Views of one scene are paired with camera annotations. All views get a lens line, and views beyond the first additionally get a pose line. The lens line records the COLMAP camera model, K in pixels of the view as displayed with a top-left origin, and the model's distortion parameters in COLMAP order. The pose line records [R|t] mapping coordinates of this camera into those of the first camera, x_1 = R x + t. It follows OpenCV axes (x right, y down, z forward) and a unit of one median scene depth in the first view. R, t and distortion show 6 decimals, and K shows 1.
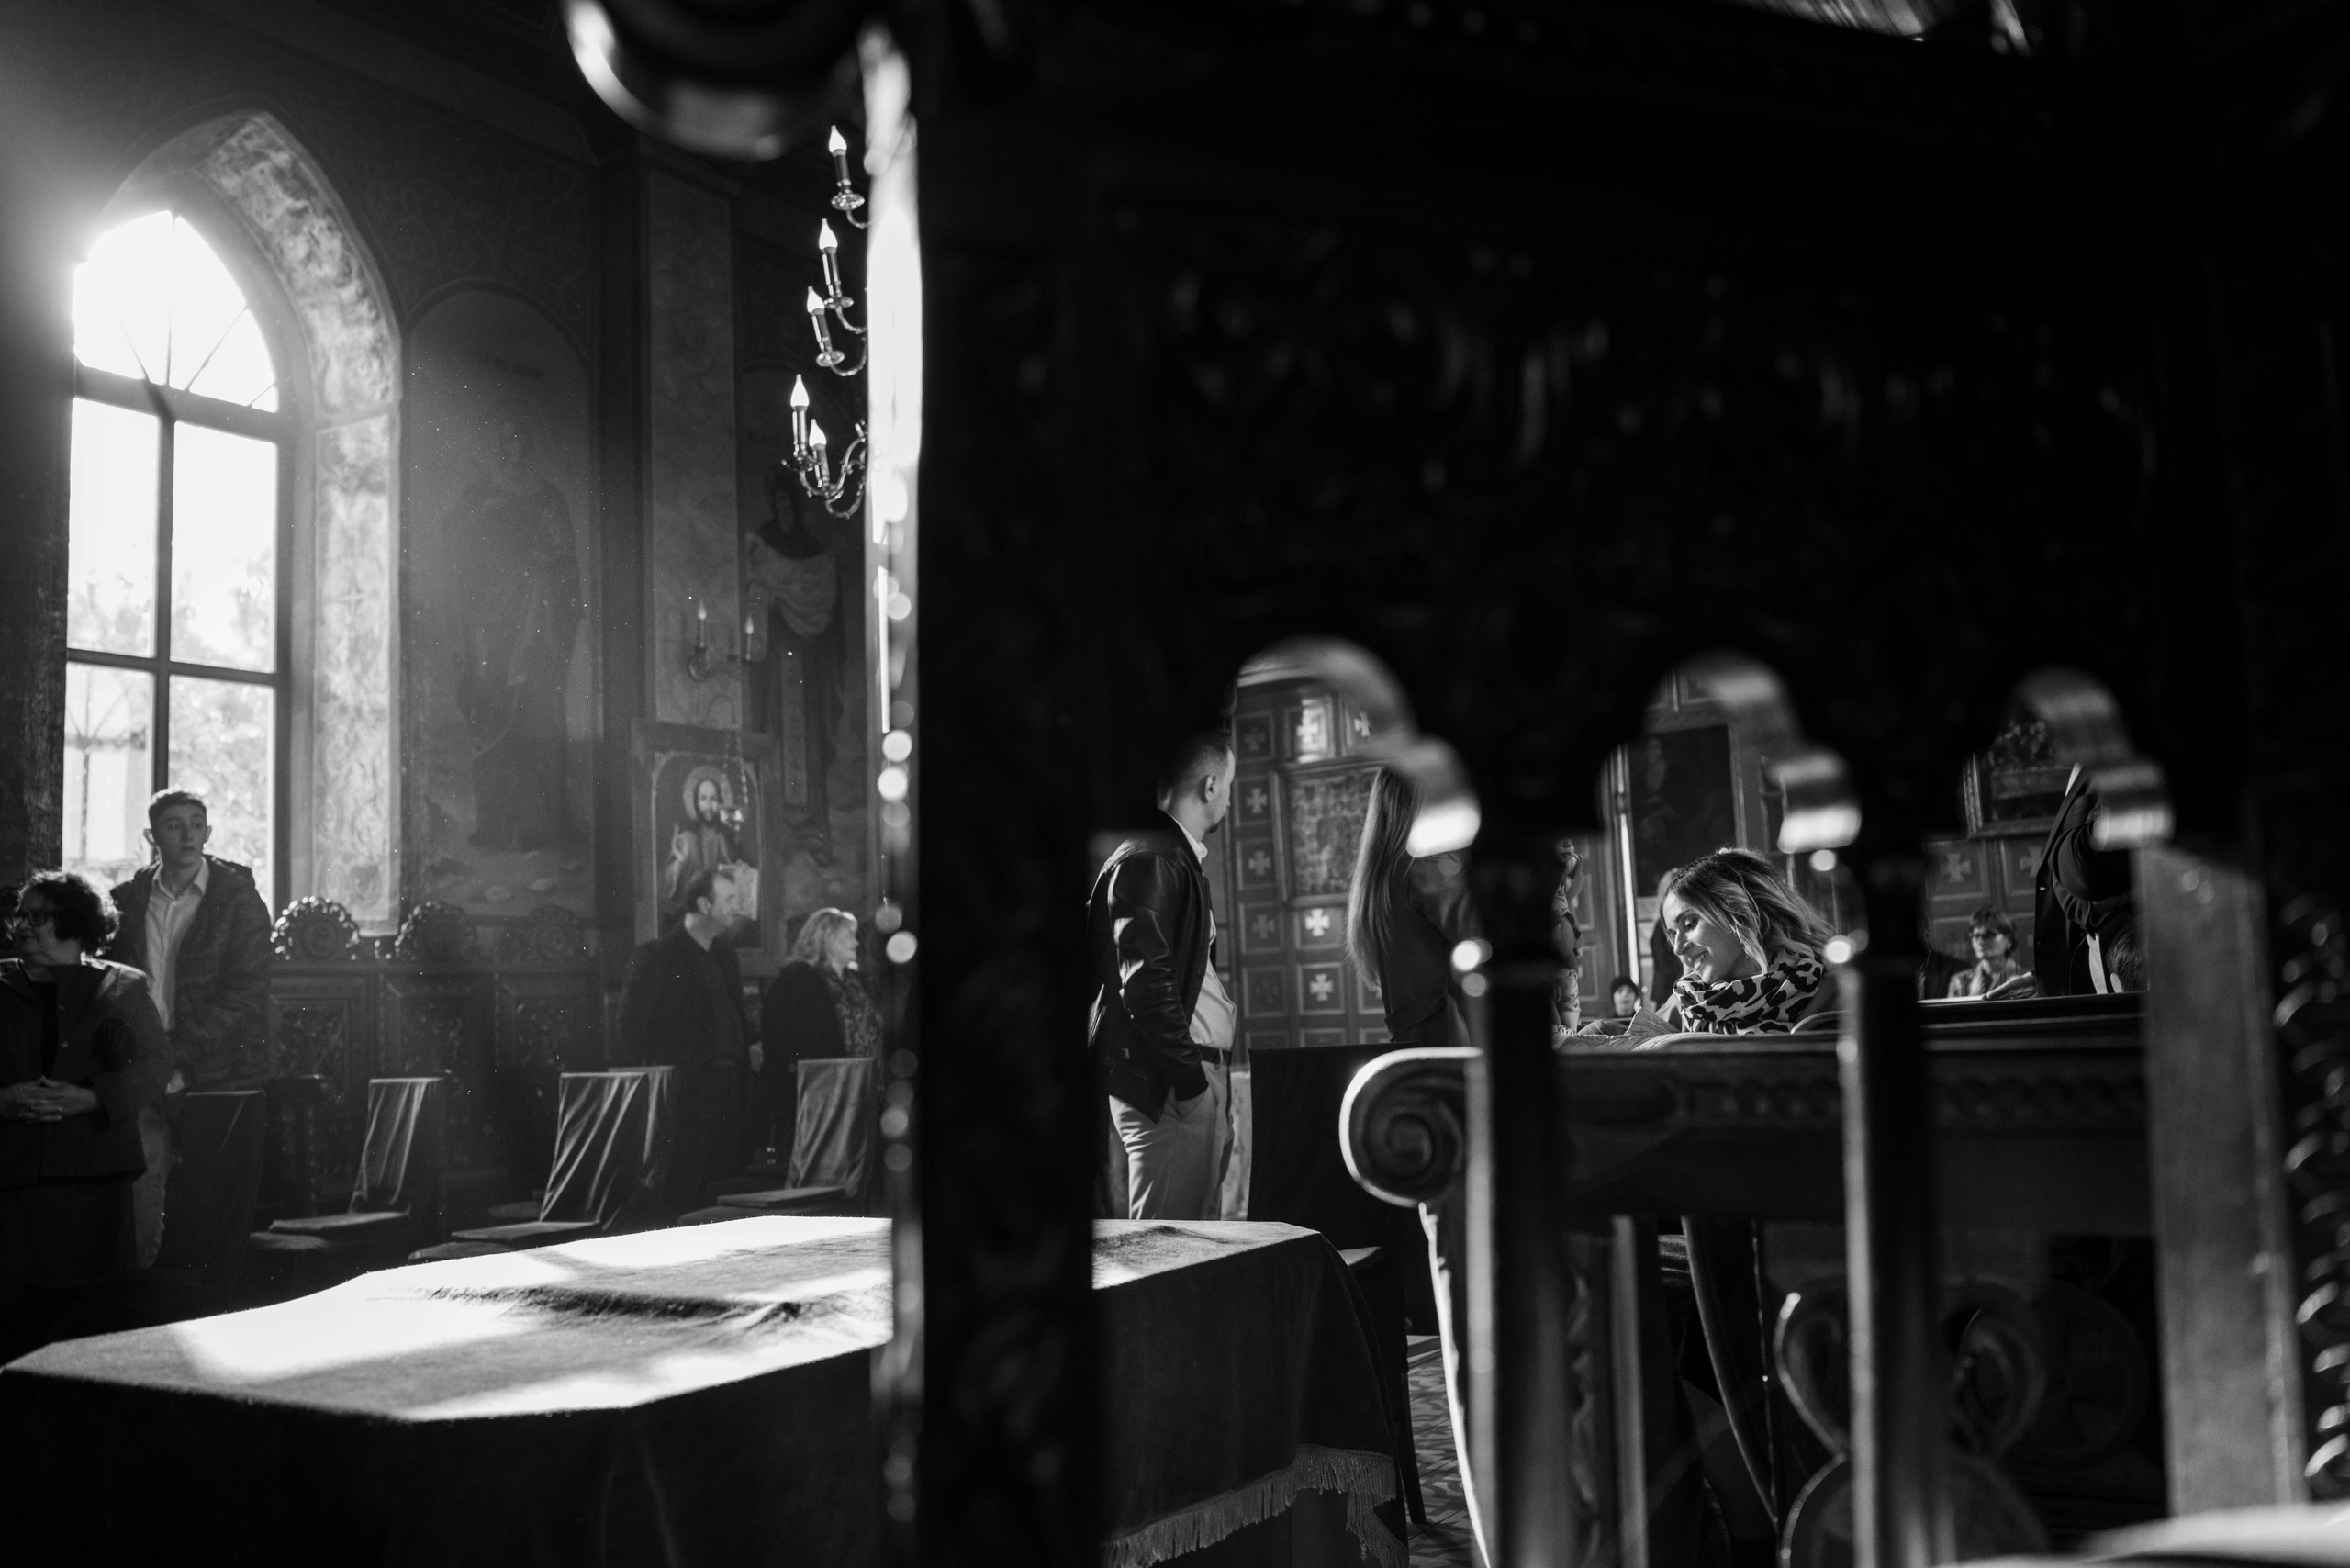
lens RADIAL K [[1916.5, 0, 1175.0], [0, 1916.5, 784.0], [0, 0, 1]] dist [-0.101893, 0.078285]
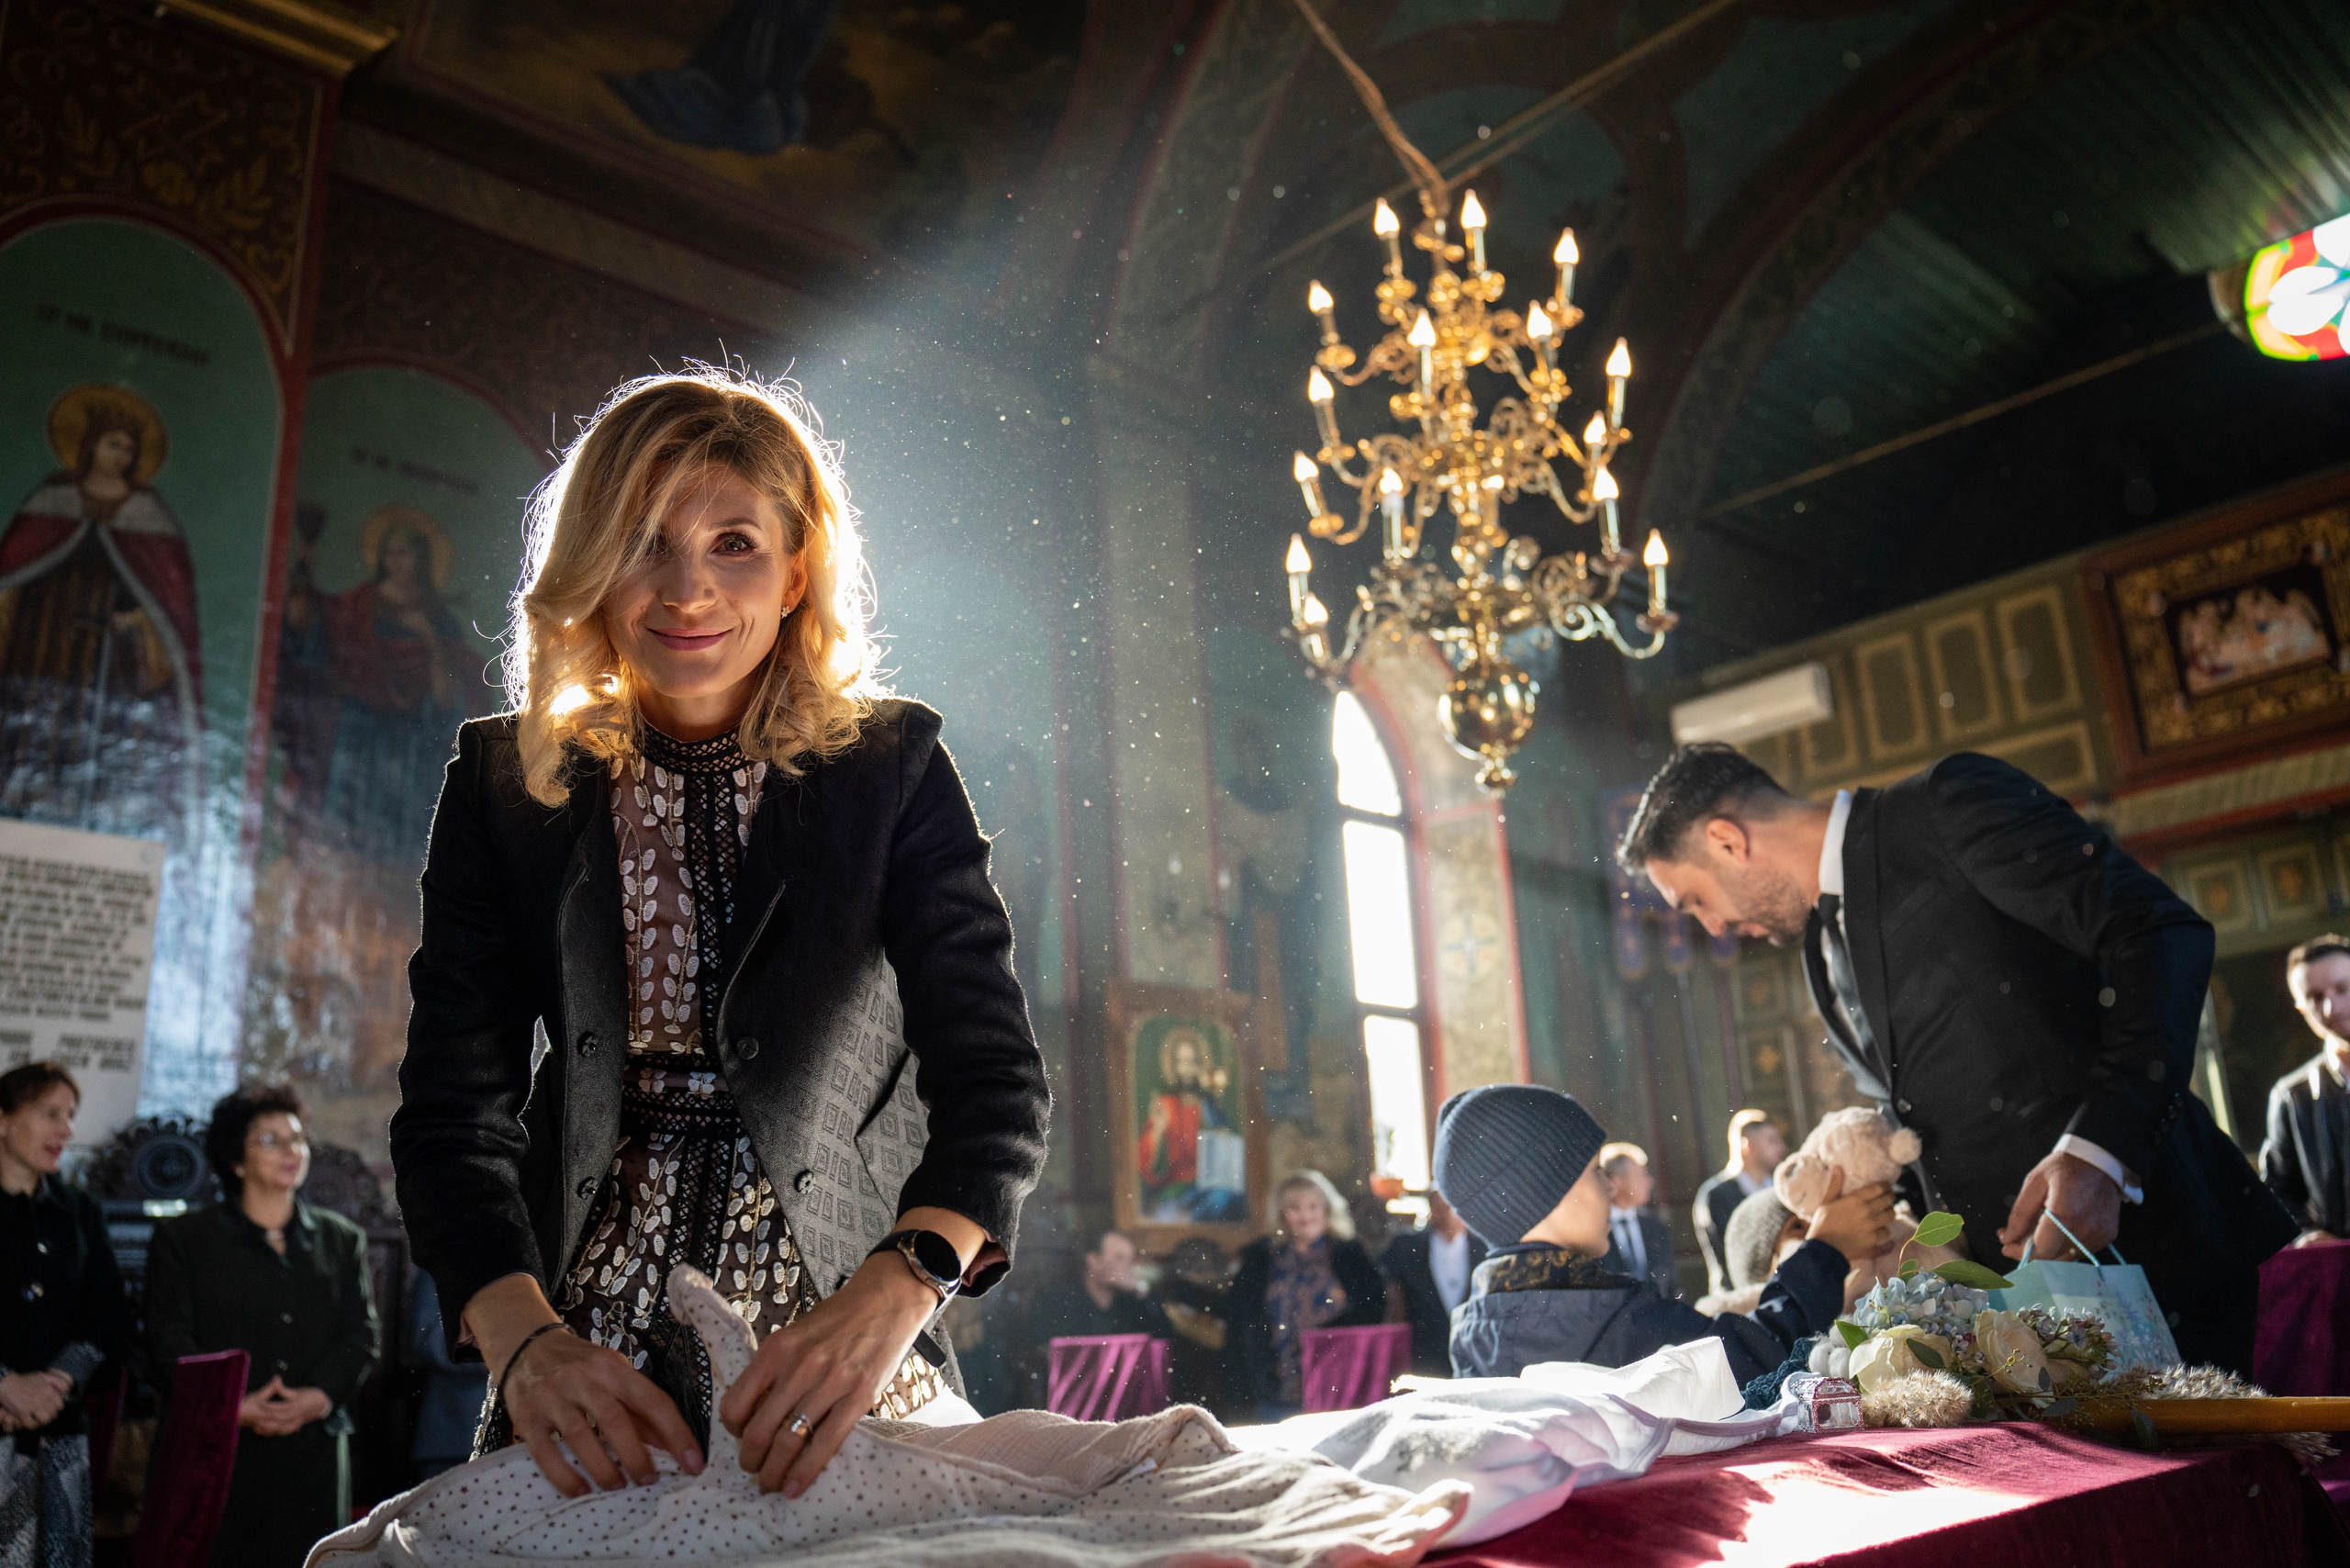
lens RADIAL K [[1916.5, 0, 1175.0], [0, 1916.5, 784.0], [0, 0, 1]] dist [-0.101893, 0.078285]
pose [[0.972975, -0.066178, -0.221225, -0.044917], [0.029937, 0.986118, -0.163324, 0.035991], [0.228962, 0.152288, 0.961449, 0.095931]]
